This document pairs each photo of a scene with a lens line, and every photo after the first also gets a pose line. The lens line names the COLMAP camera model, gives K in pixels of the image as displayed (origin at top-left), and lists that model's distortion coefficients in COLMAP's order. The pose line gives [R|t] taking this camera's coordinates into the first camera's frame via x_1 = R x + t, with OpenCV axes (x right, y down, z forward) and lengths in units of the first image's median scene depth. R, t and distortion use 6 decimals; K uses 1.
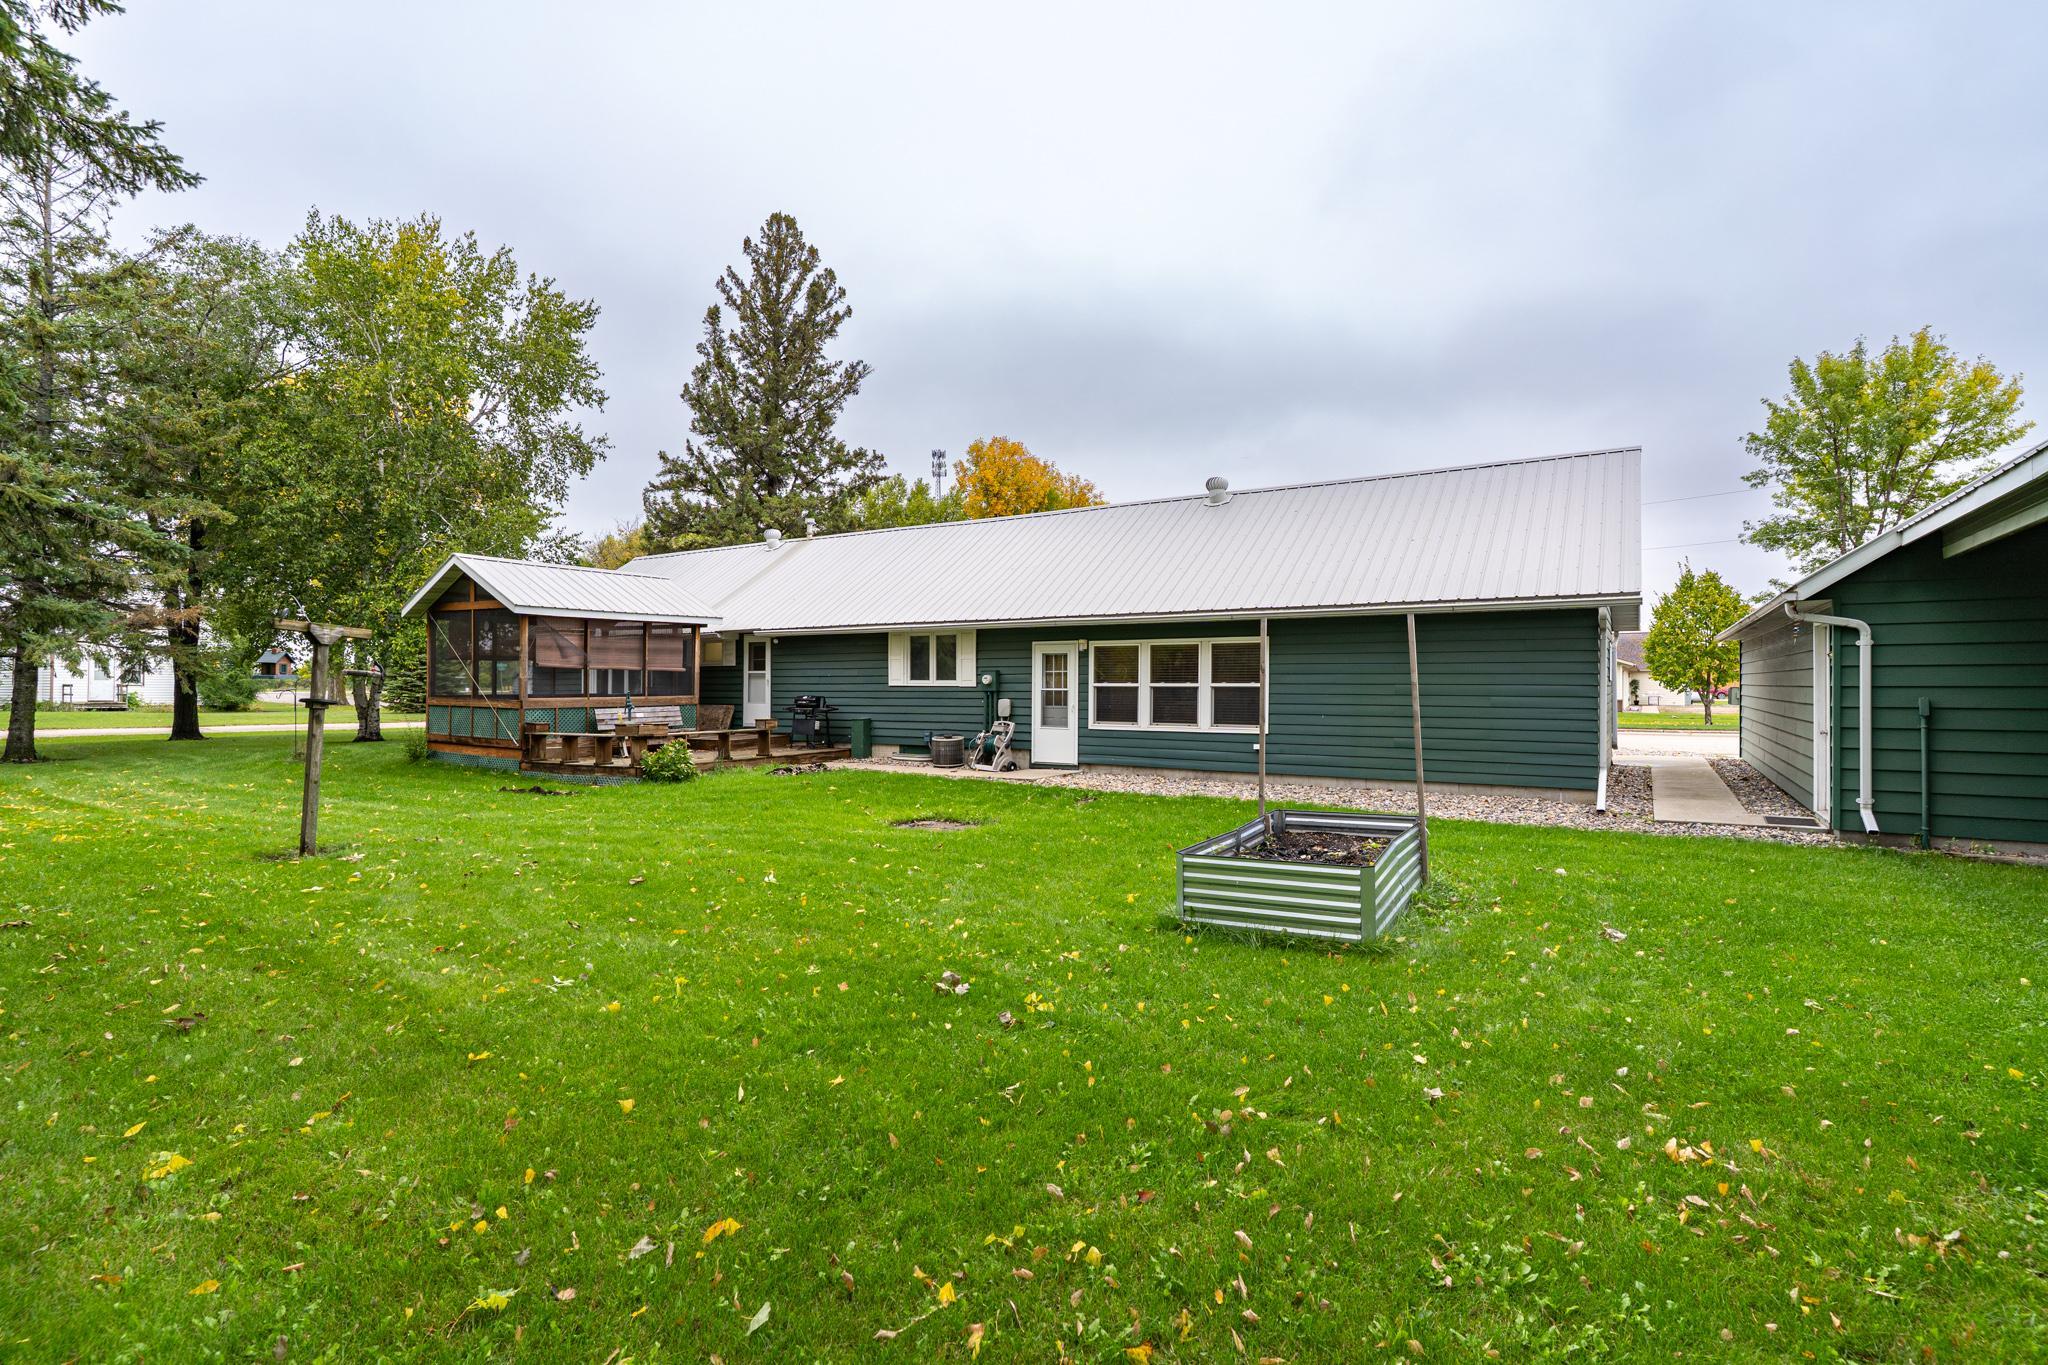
lens RADIAL K [[1004.2, 0, 1029.3], [0, 1004.2, 680.7], [0, 0, 1]] dist [-0.011948, -0.000076]
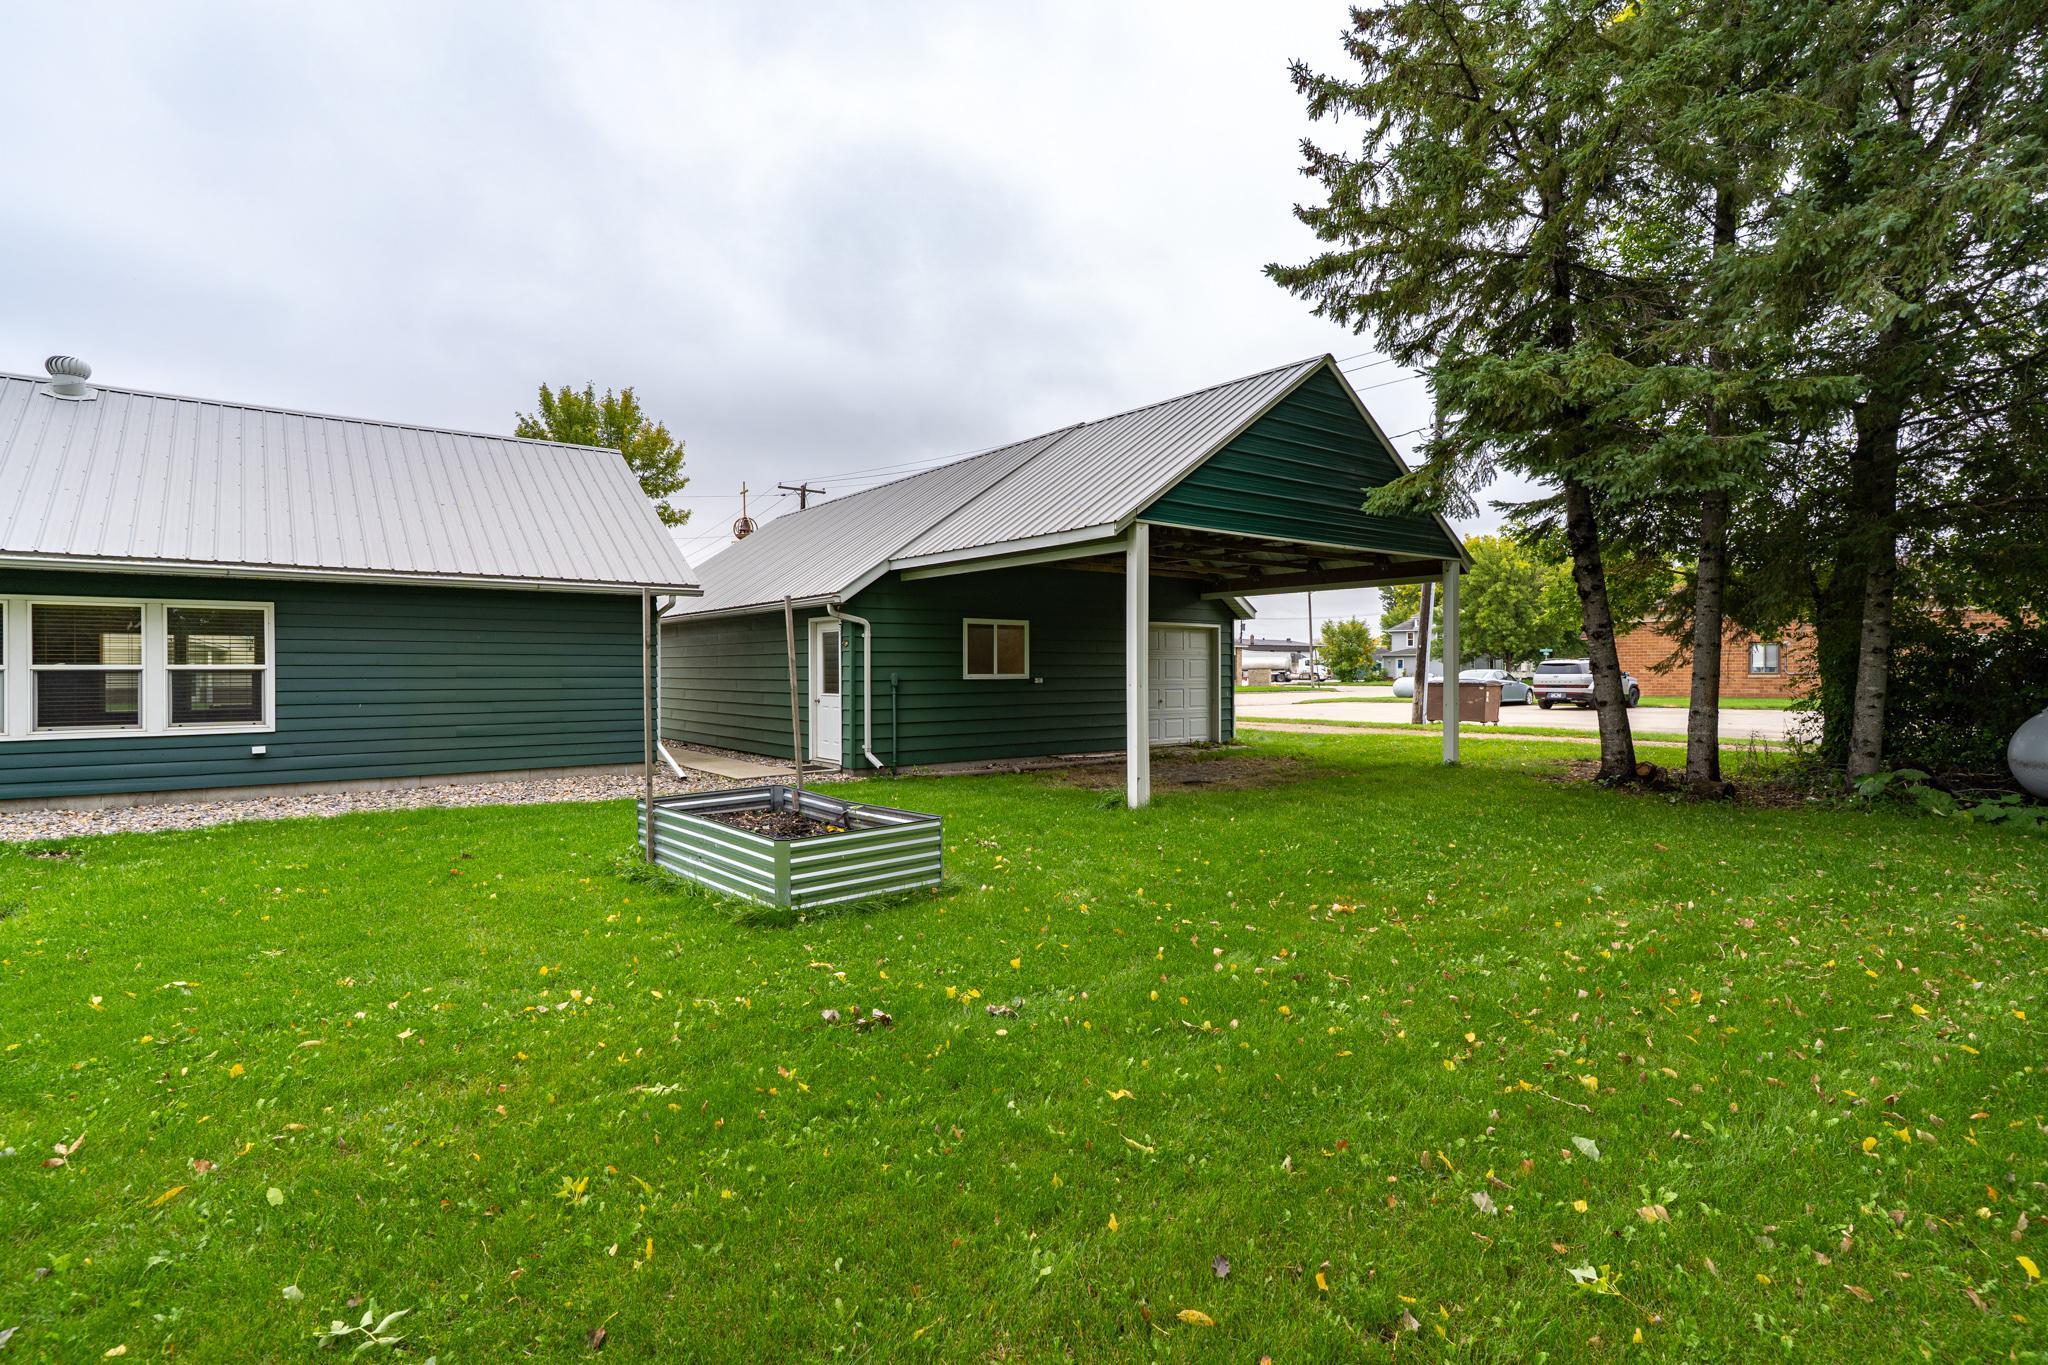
lens RADIAL K [[1004.2, 0, 1029.3], [0, 1004.2, 680.7], [0, 0, 1]] dist [-0.011948, -0.000076]
pose [[0.303070, -0.011535, 0.952899, -0.282889], [0.001771, 0.999932, 0.011542, 0.006474], [-0.952967, -0.001811, 0.303069, 0.217112]]
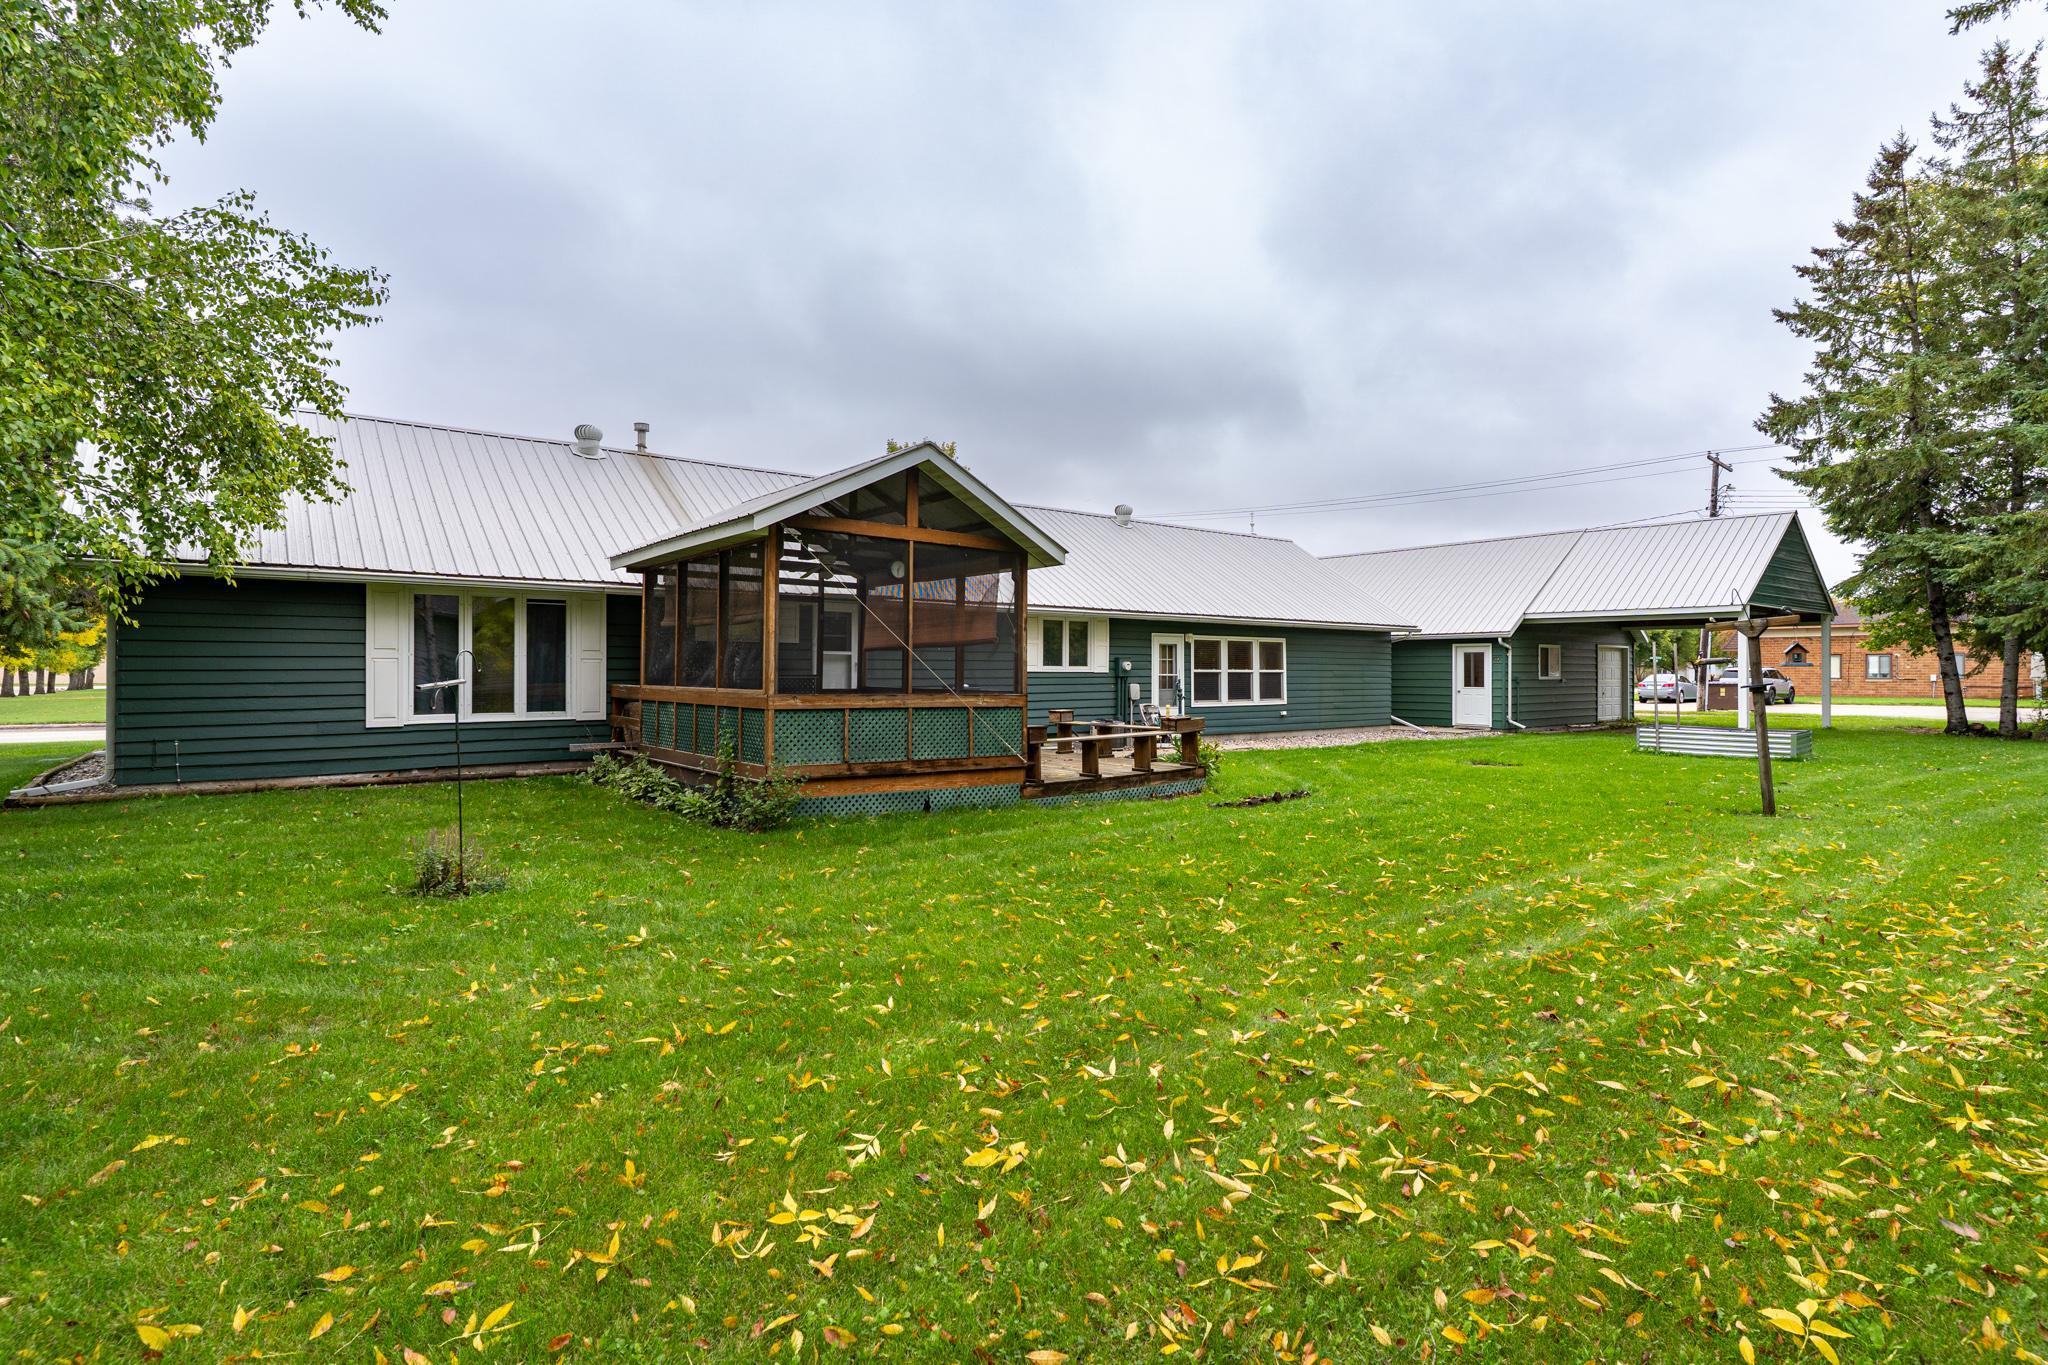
lens RADIAL K [[1004.2, 0, 1029.3], [0, 1004.2, 680.7], [0, 0, 1]] dist [-0.011948, -0.000076]
pose [[0.307877, -0.009363, 0.951380, -1.213660], [-0.004395, 0.999927, 0.011263, 0.003353], [-0.951416, -0.007649, 0.307814, 0.844825]]
